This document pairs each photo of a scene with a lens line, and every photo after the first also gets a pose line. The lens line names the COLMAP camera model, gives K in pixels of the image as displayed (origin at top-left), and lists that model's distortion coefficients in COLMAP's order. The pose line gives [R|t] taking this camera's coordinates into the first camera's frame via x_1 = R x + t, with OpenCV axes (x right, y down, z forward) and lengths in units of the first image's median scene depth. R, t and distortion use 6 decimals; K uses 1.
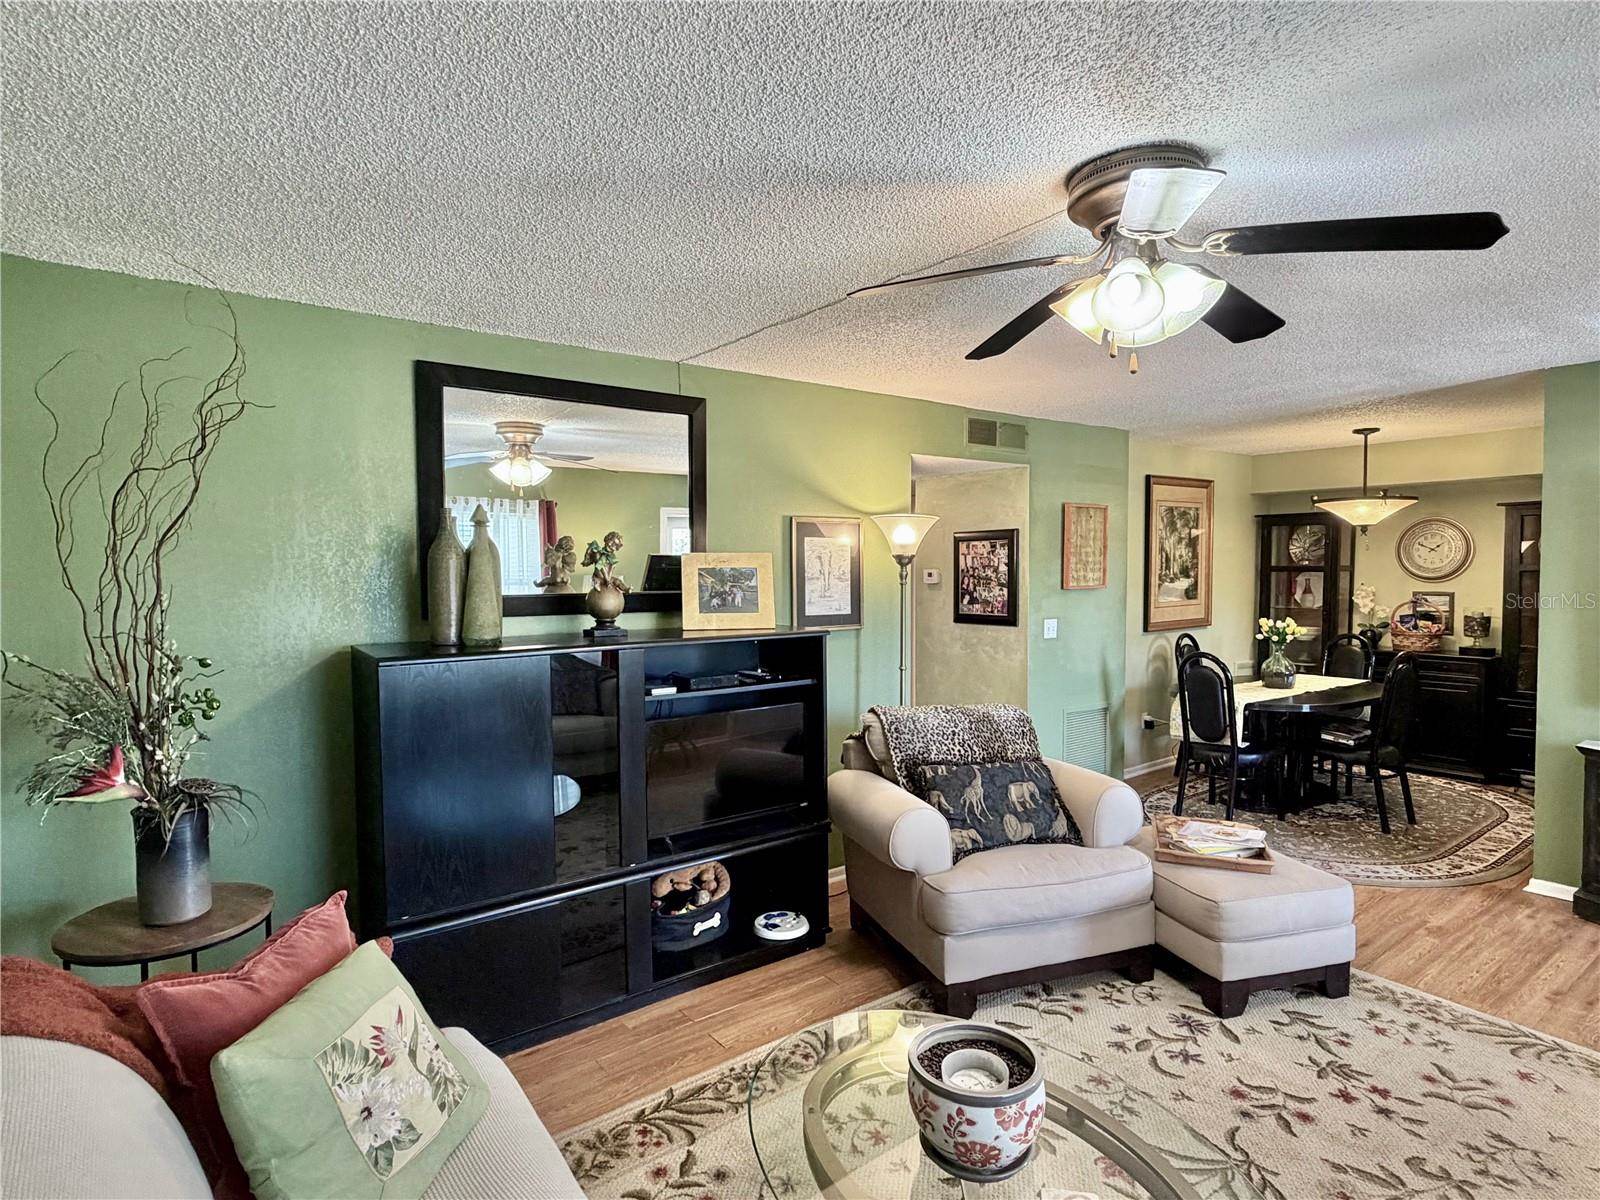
lens RADIAL K [[858.8, 0, 792.4], [0, 858.8, 605.4], [0, 0, 1]] dist [0.001127, -0.000561]
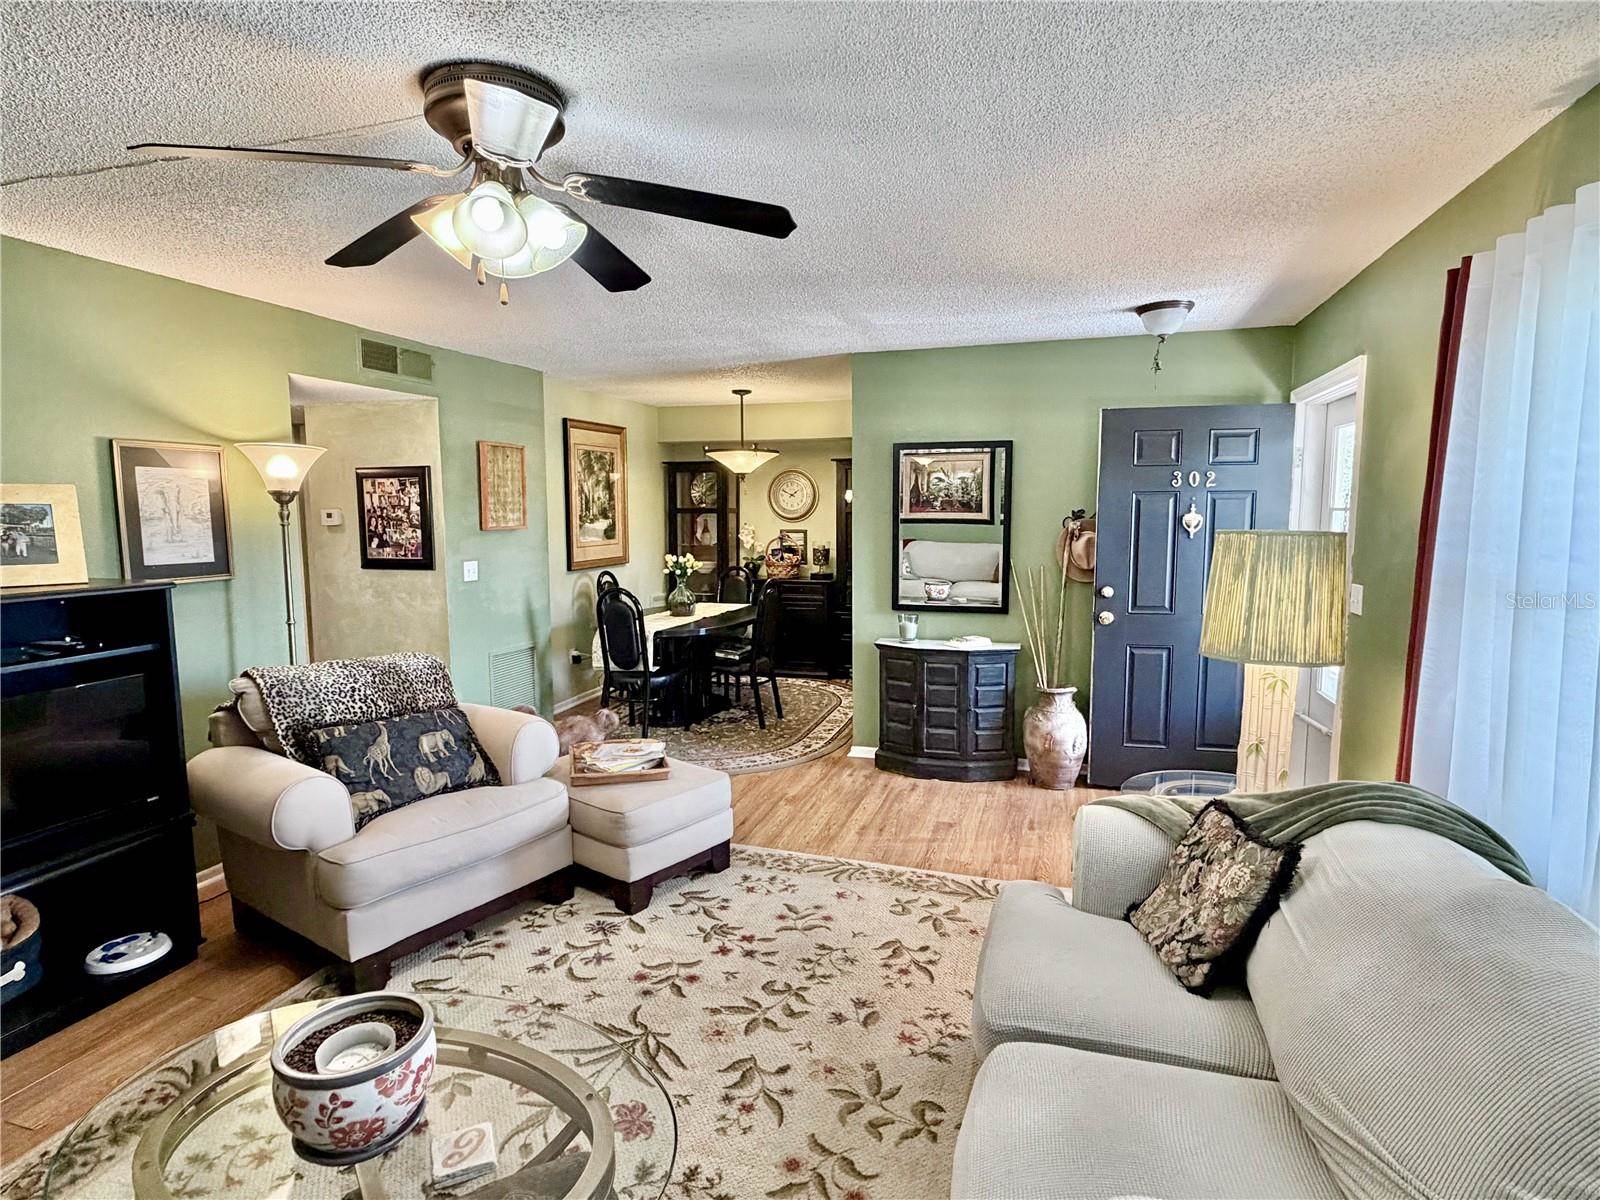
lens RADIAL K [[858.8, 0, 801.1], [0, 858.8, 603.1], [0, 0, 1]] dist [0.001127, -0.000561]
pose [[0.804883, -0.060180, 0.590374, 0.037545], [0.022936, 0.997256, 0.070386, 0.004980], [-0.592990, -0.043112, 0.804055, -0.003277]]
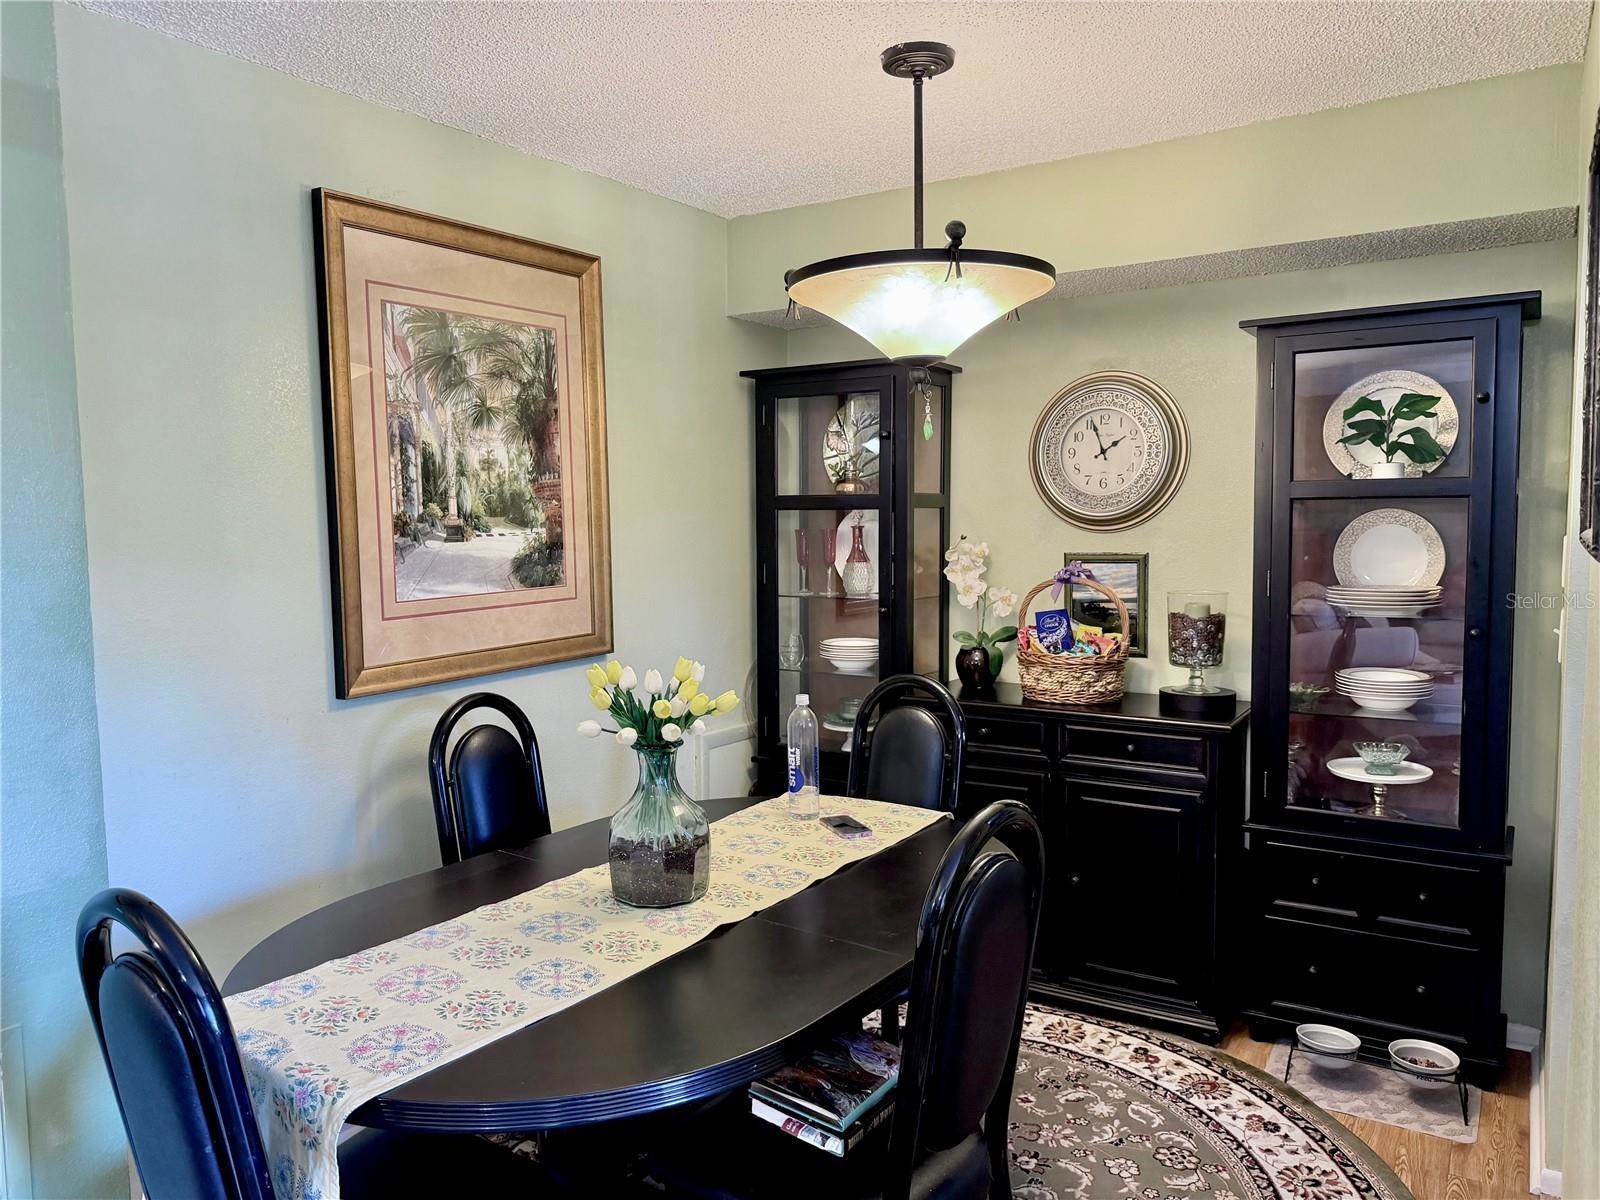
lens RADIAL K [[1130.7, 0, 802.1], [0, 1130.7, 605.5], [0, 0, 1]] dist [0.073434, -0.000780]
pose [[0.934460, -0.035655, 0.354279, 0.728706], [0.023802, 0.999003, 0.037759, -0.026397], [-0.355273, -0.026852, 0.934377, 0.947706]]
